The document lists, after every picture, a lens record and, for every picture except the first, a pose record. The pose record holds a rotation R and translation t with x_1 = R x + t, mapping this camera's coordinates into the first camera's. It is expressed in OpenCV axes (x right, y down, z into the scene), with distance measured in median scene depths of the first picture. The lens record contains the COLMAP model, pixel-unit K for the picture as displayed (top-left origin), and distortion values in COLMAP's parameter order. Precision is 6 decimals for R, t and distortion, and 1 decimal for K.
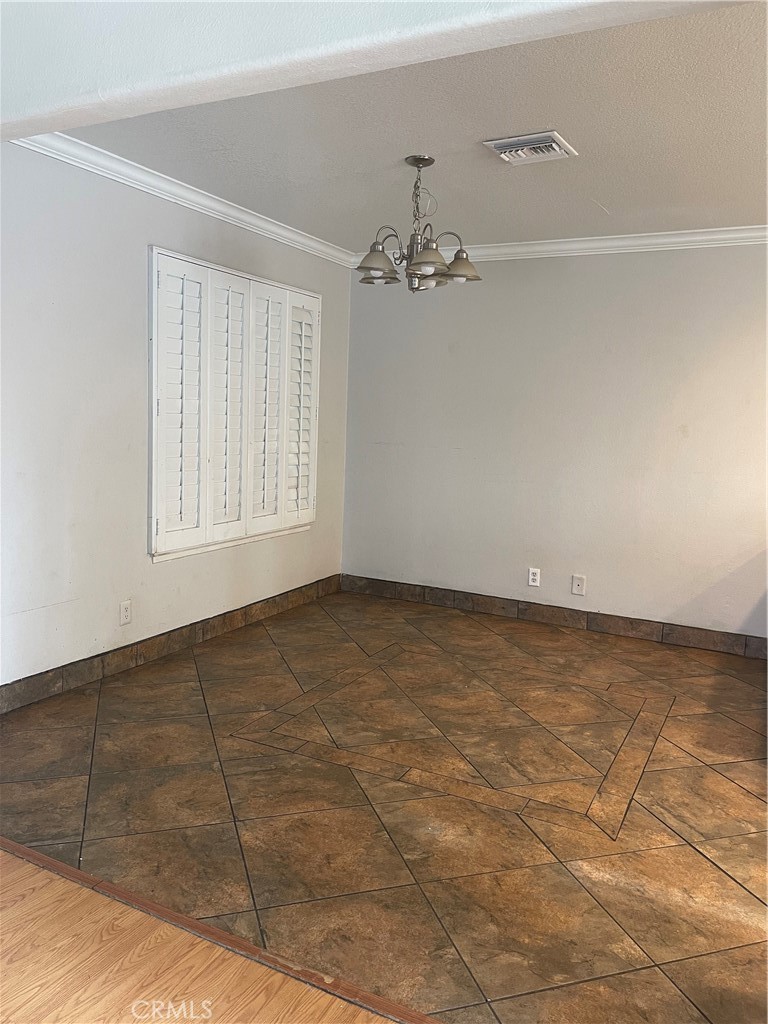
lens RADIAL K [[780.5, 0, 380.0], [0, 780.5, 512.7], [0, 0, 1]] dist [0.031641, -0.042320]
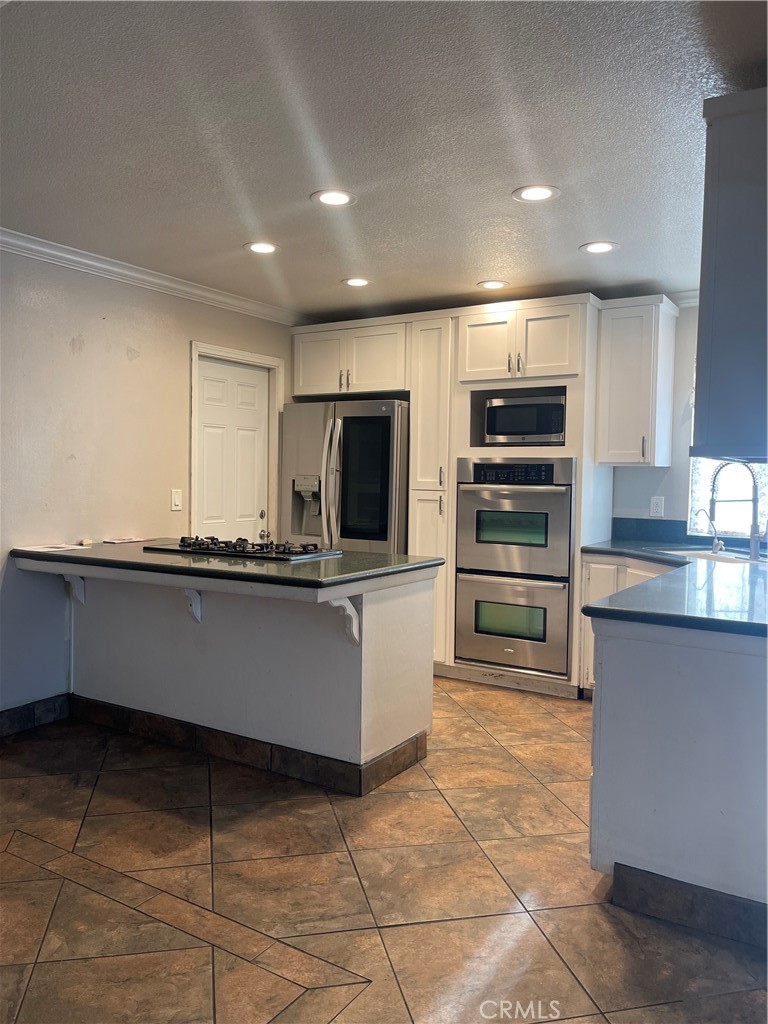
lens RADIAL K [[780.5, 0, 377.2], [0, 780.5, 511.5], [0, 0, 1]] dist [0.031641, -0.042320]
pose [[0.095916, -0.089652, 0.991344, -0.356410], [0.121052, 0.989594, 0.077781, -0.094215], [-0.988001, 0.112544, 0.105770, 0.668252]]
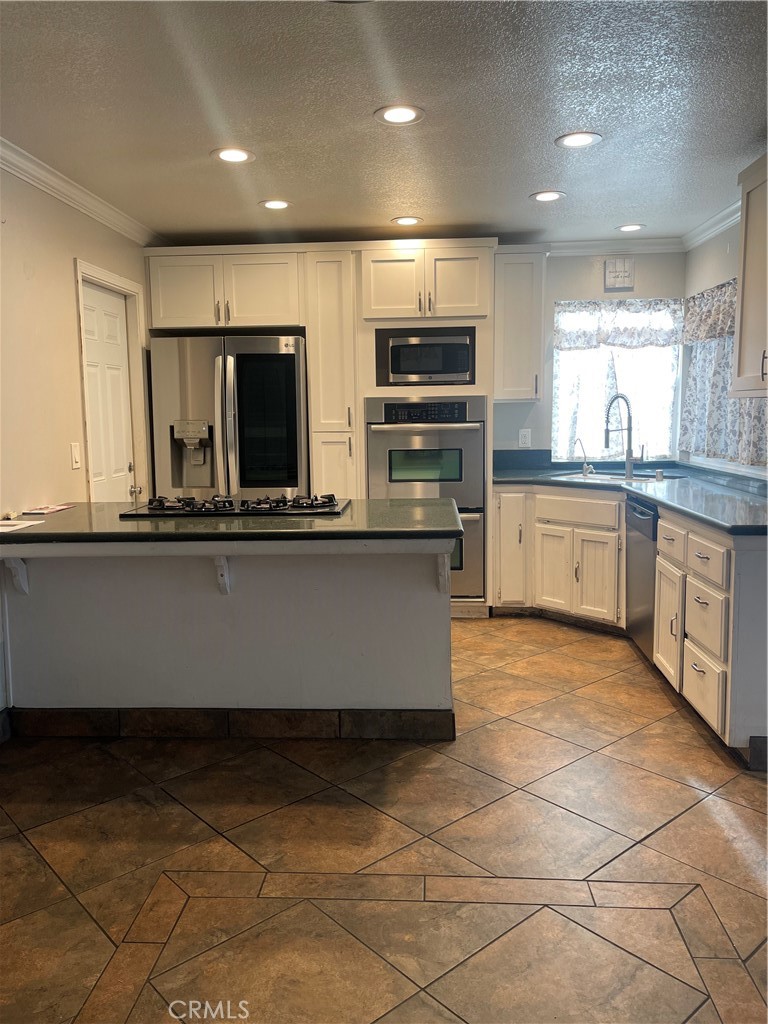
lens RADIAL K [[780.5, 0, 384.6], [0, 780.5, 508.5], [0, 0, 1]] dist [0.031641, -0.042320]
pose [[-0.395634, -0.154192, 0.905372, -0.230484], [0.117407, 0.969226, 0.216372, -0.174641], [-0.910873, 0.191901, -0.365355, 1.222639]]
